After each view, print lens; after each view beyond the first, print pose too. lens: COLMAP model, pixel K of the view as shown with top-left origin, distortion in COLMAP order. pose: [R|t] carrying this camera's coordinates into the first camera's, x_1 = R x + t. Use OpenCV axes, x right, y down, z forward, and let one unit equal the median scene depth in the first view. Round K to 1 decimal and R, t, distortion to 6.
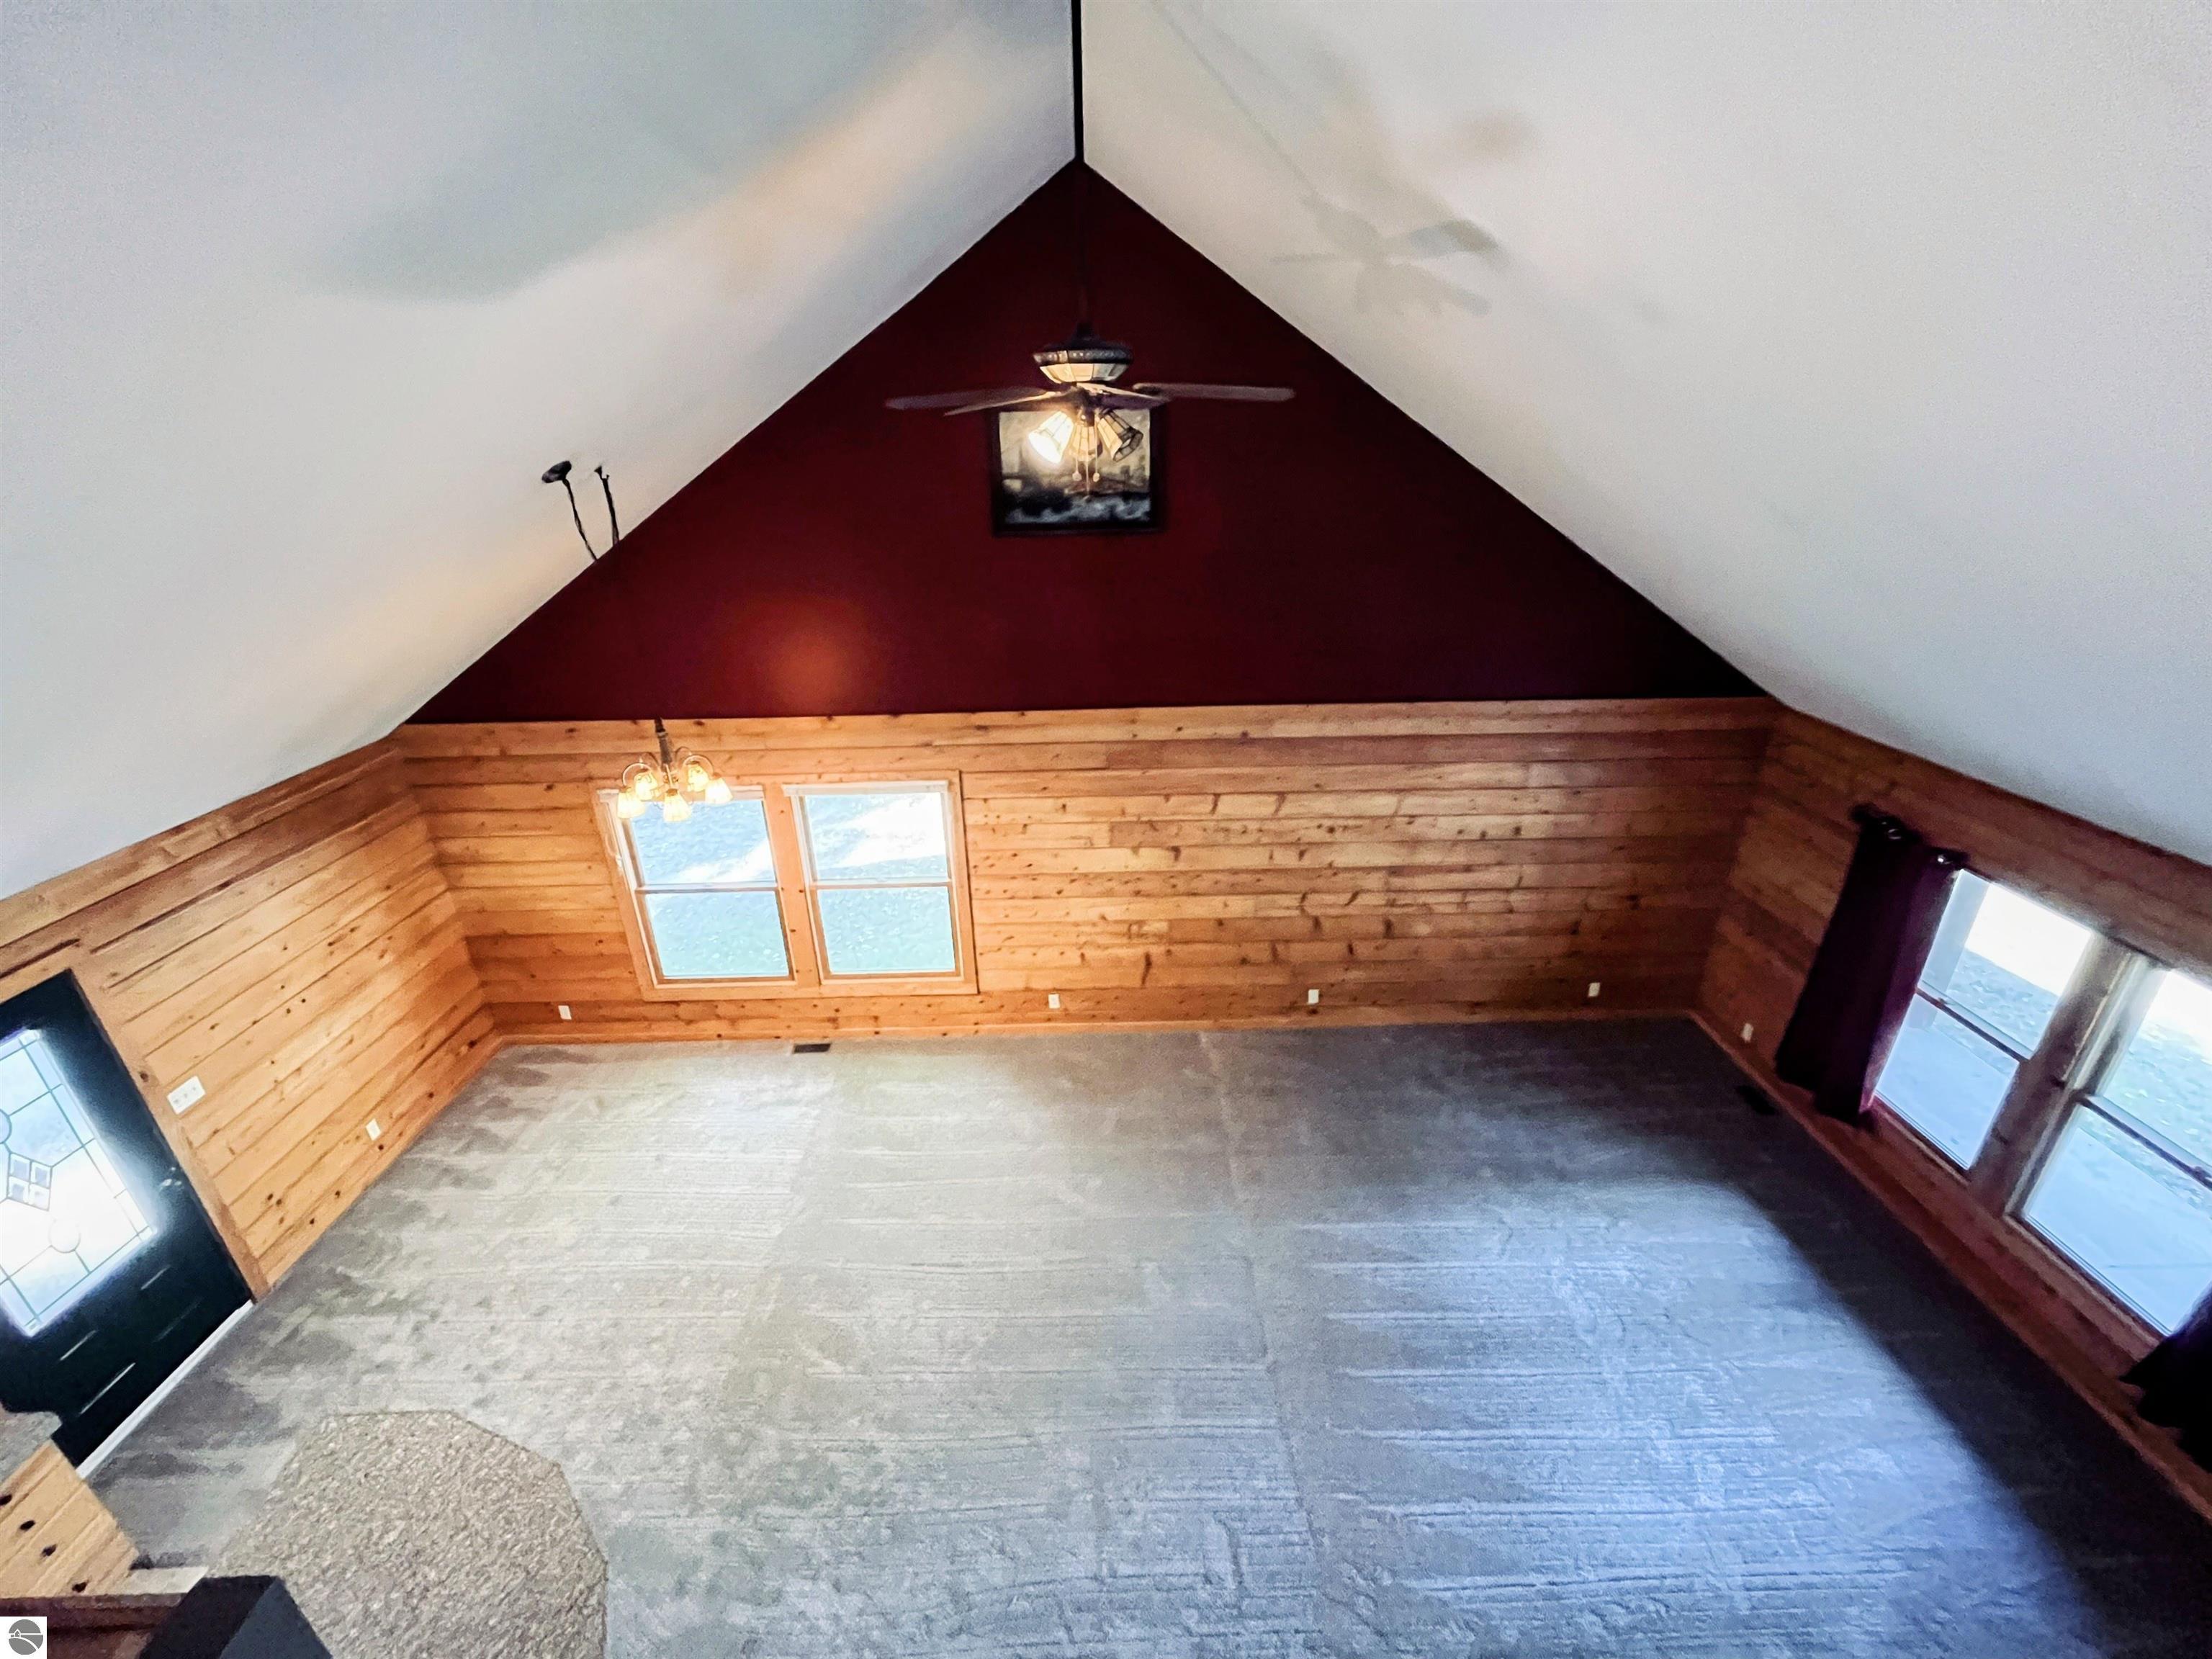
lens RADIAL K [[890.5, 0, 1099.1], [0, 890.5, 820.2], [0, 0, 1]] dist [0.003678, -0.000304]
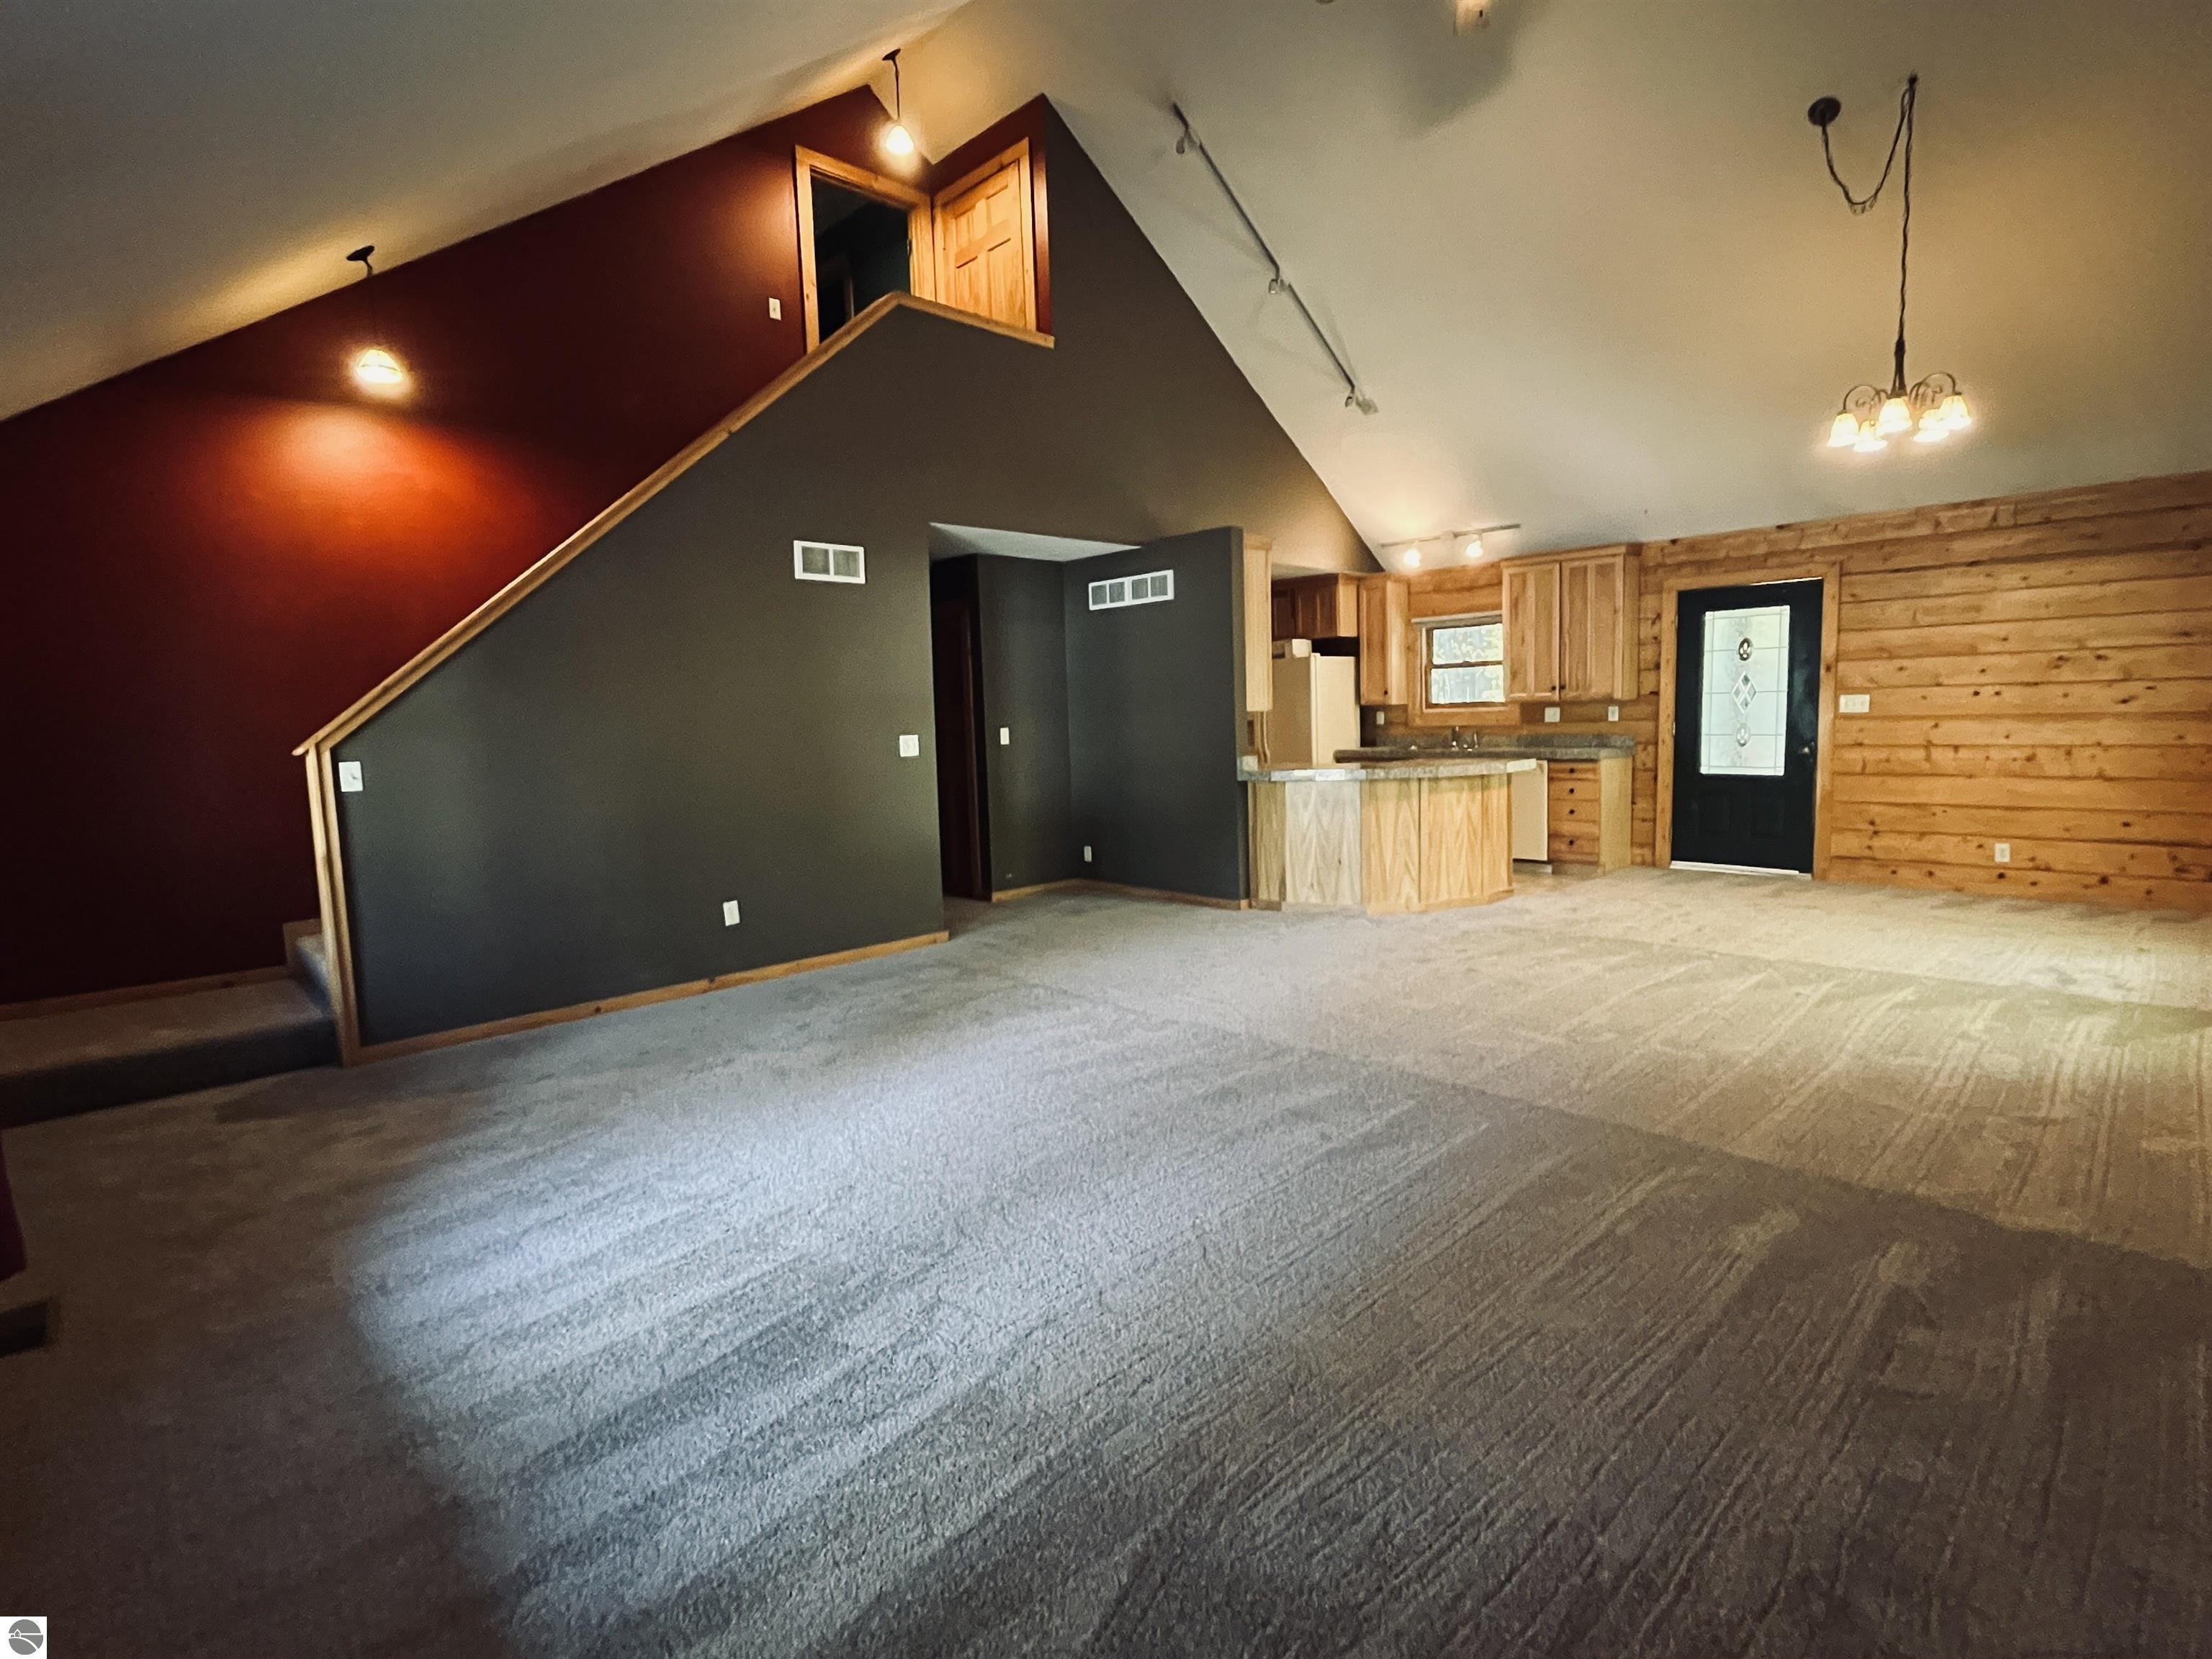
lens RADIAL K [[1074.6, 0, 1105.1], [0, 1074.6, 814.1], [0, 0, 1]] dist [0.002631, 0.000283]
pose [[-0.722659, 0.108603, -0.682620, 0.669125], [-0.229814, 0.893643, 0.385470, 0.063966], [0.651882, 0.435439, -0.620841, 0.963968]]
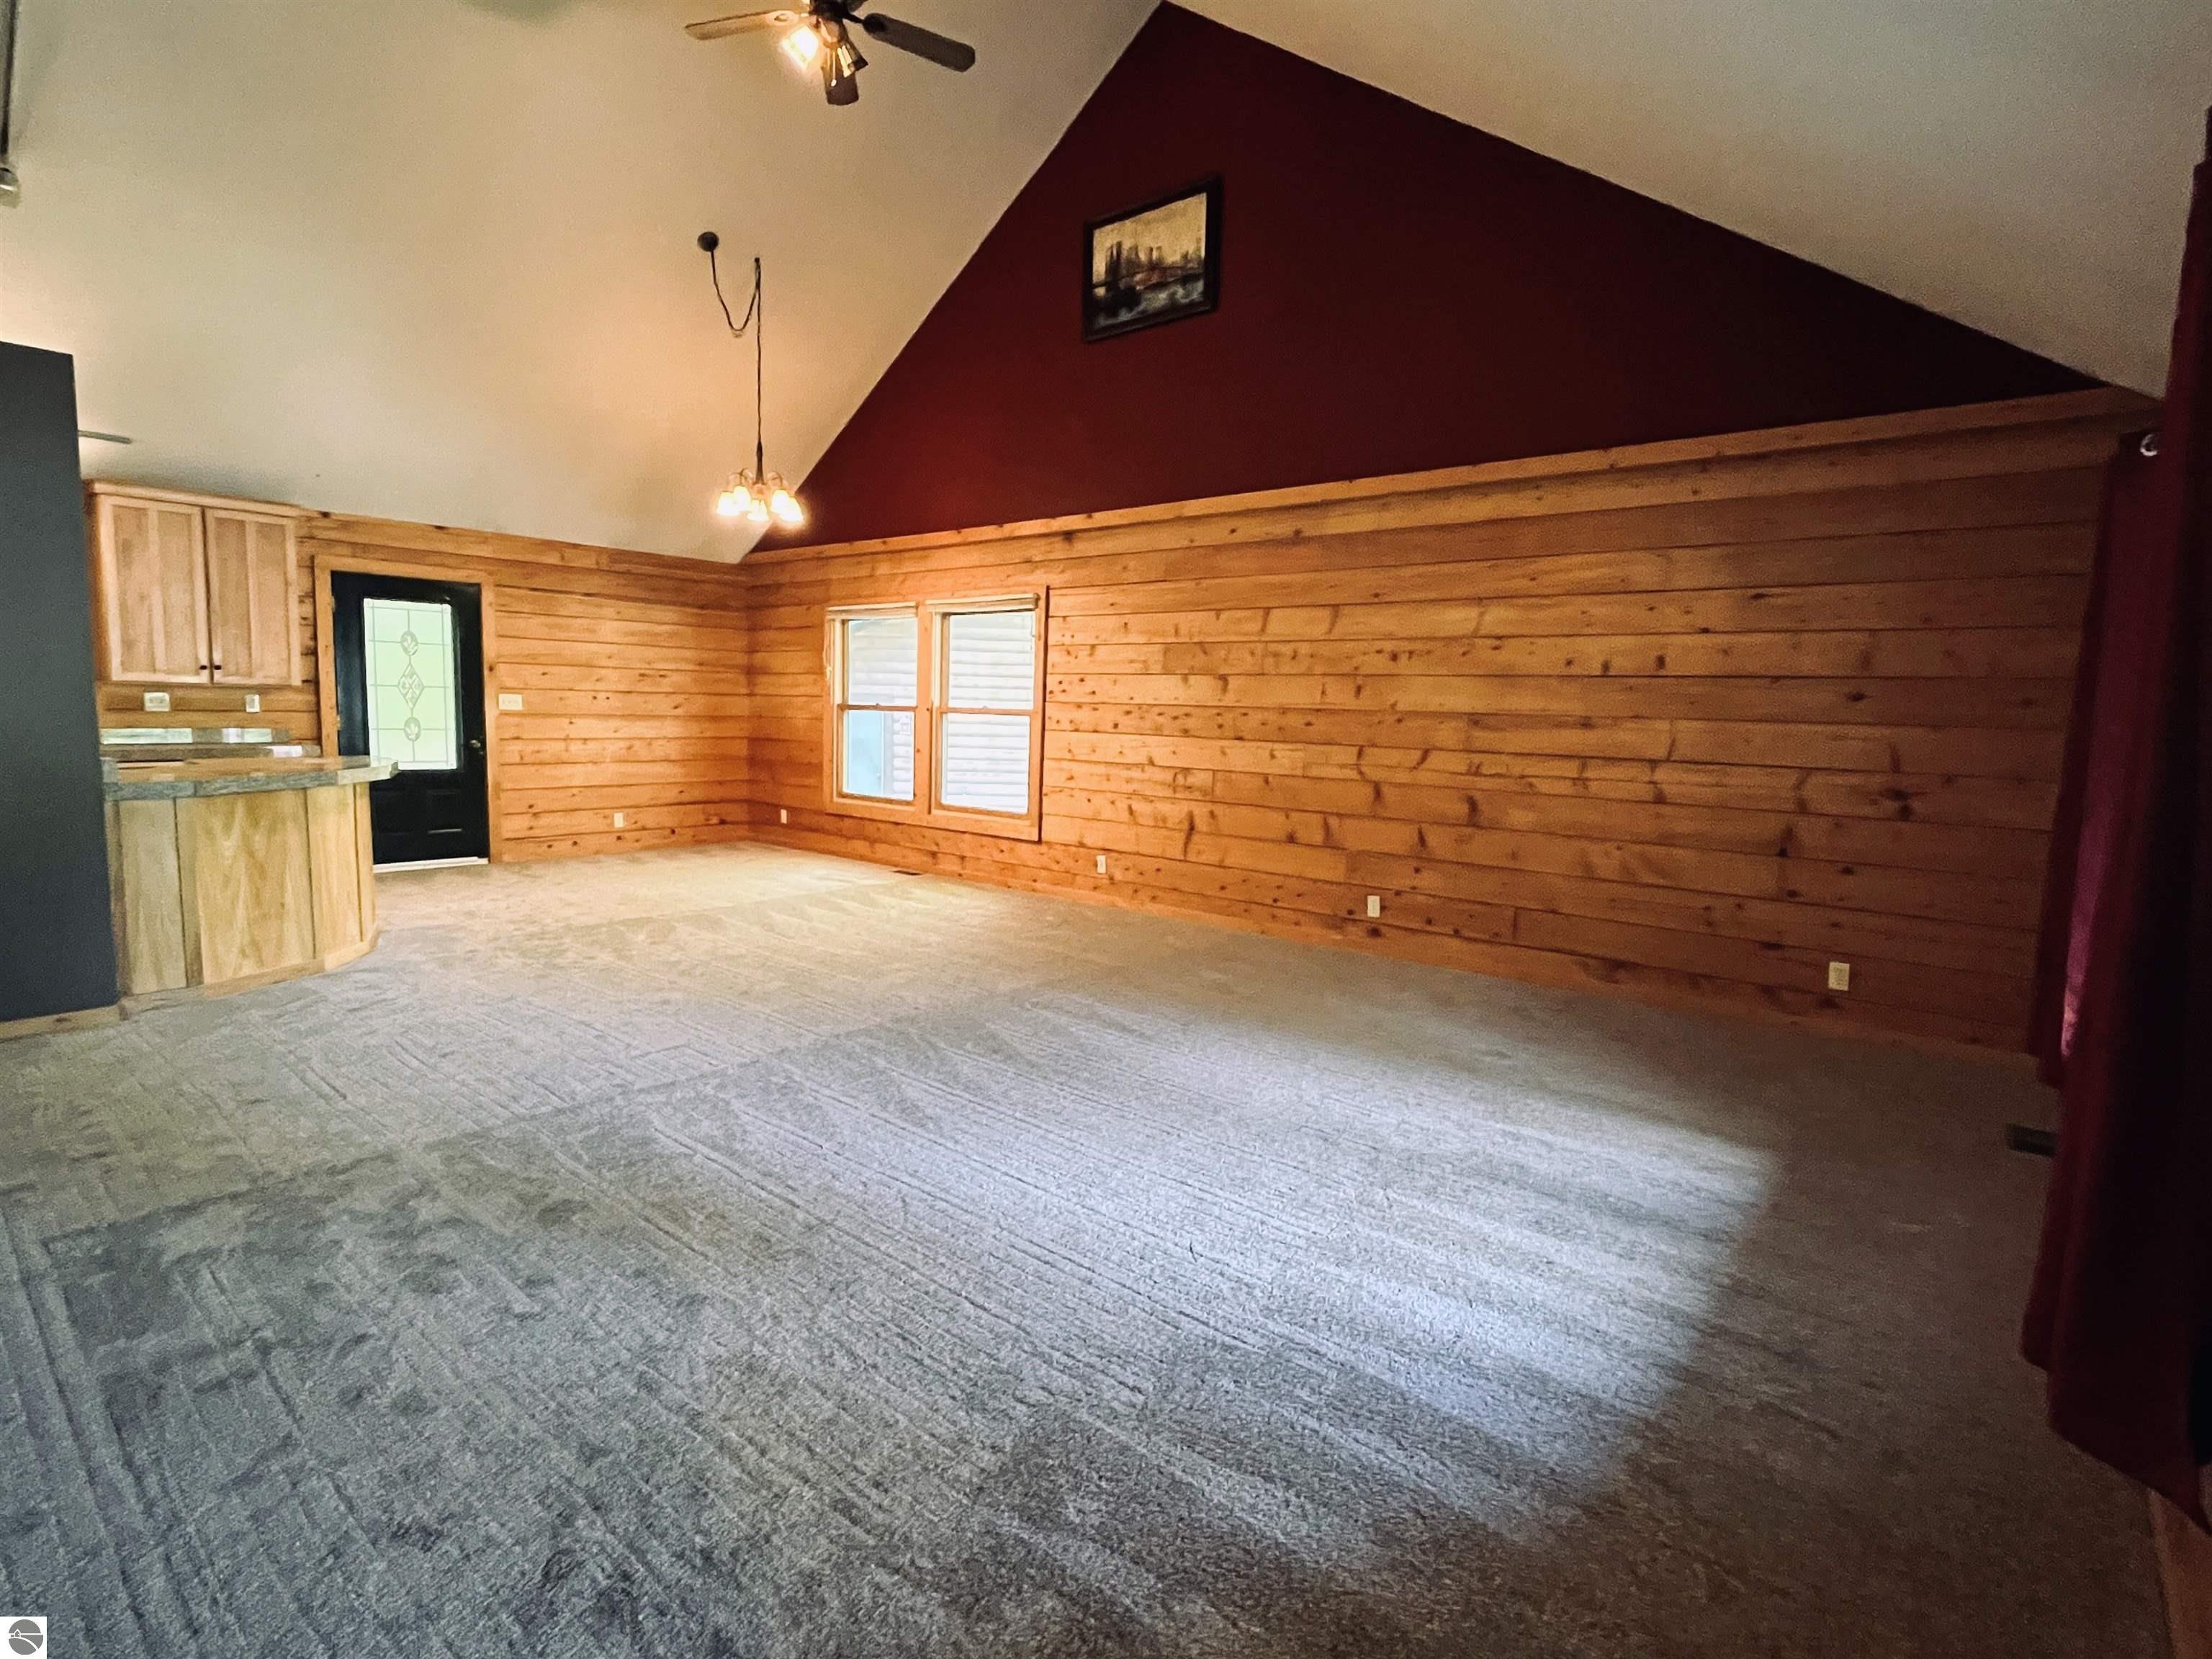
lens RADIAL K [[1074.6, 0, 1105.1], [0, 1074.6, 814.1], [0, 0, 1]] dist [0.002631, 0.000283]
pose [[0.757080, 0.103716, -0.645037, 0.683759], [-0.293172, 0.936262, -0.193553, 0.390765], [0.583849, 0.335642, 0.739233, 0.213085]]
